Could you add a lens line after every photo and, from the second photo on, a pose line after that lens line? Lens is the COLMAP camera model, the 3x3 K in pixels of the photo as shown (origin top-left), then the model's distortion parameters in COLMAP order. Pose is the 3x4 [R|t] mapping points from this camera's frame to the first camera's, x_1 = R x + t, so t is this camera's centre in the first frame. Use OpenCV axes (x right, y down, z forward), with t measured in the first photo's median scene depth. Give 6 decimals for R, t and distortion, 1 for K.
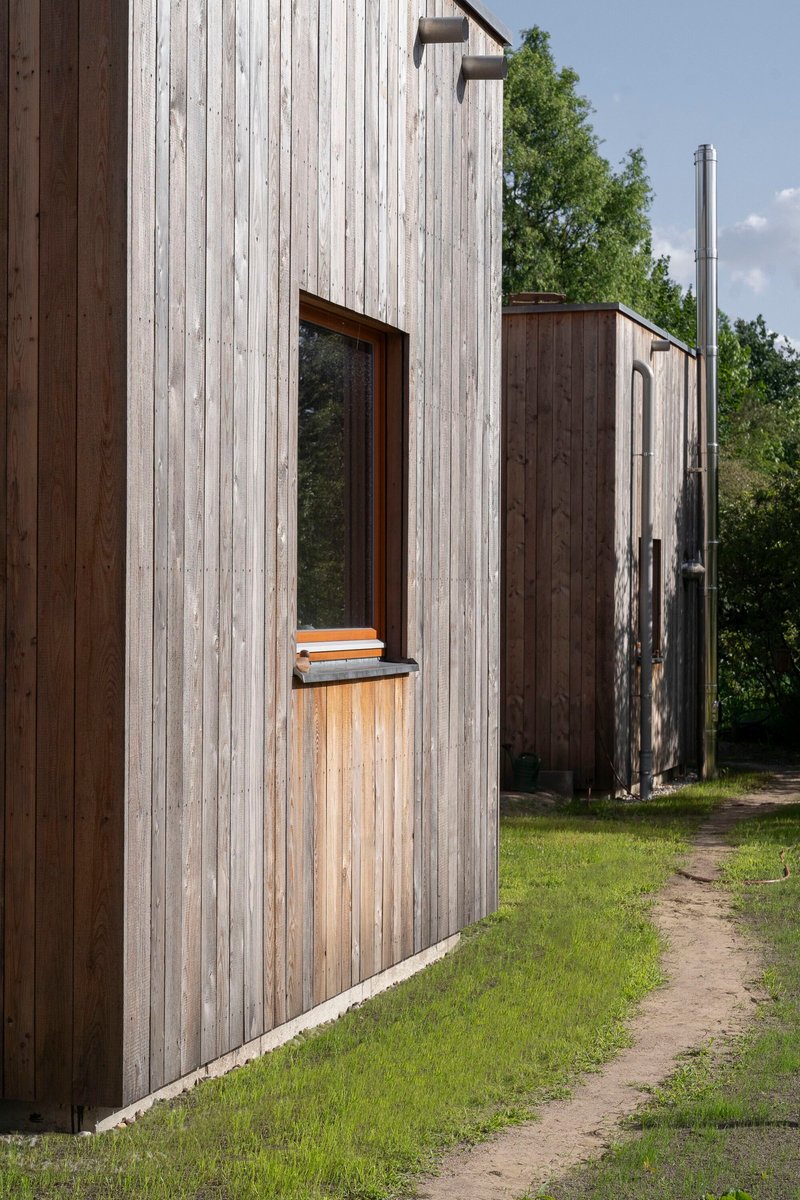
lens RADIAL K [[2028.8, 0, 400.5], [0, 2028.8, 598.9], [0, 0, 1]] dist [-0.009904, 0.000000]
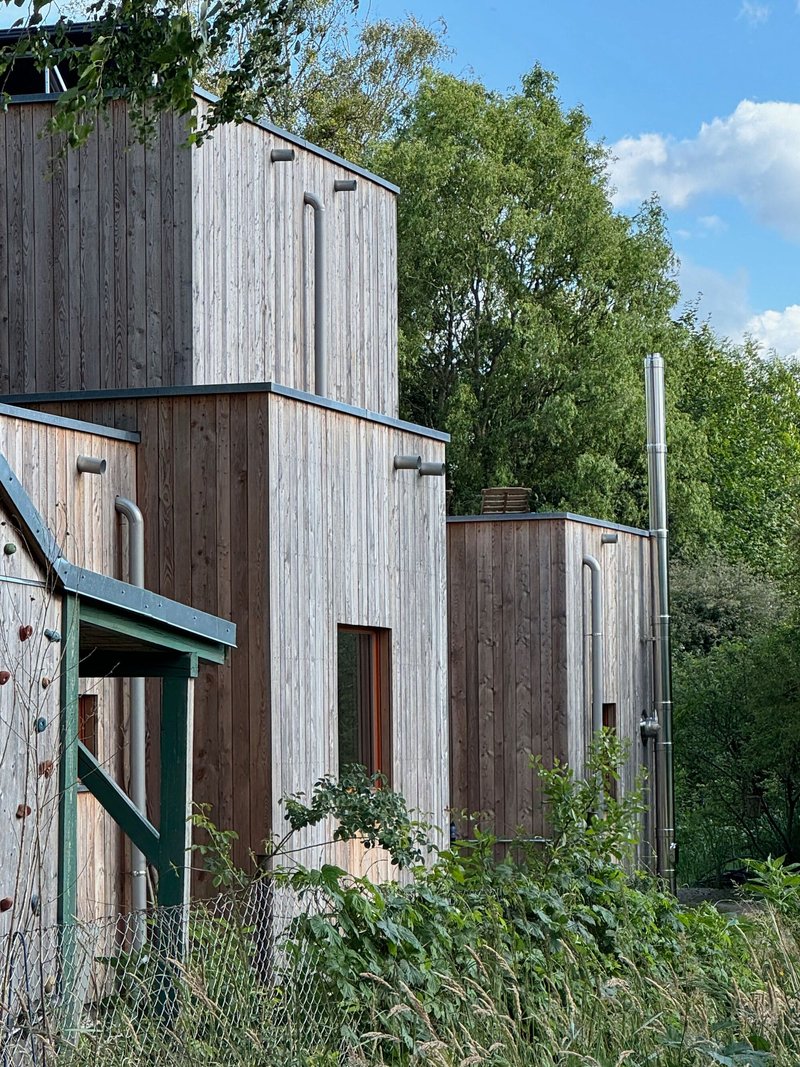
lens RADIAL K [[3336.5, 0, 399.8], [0, 3336.5, 532.0], [0, 0, 1]] dist [-0.568996, 0.000000]
pose [[0.999854, -0.016883, 0.002524, 0.005198], [0.017002, 0.998128, -0.058754, -0.037739], [-0.001528, 0.058789, 0.998269, -1.946613]]
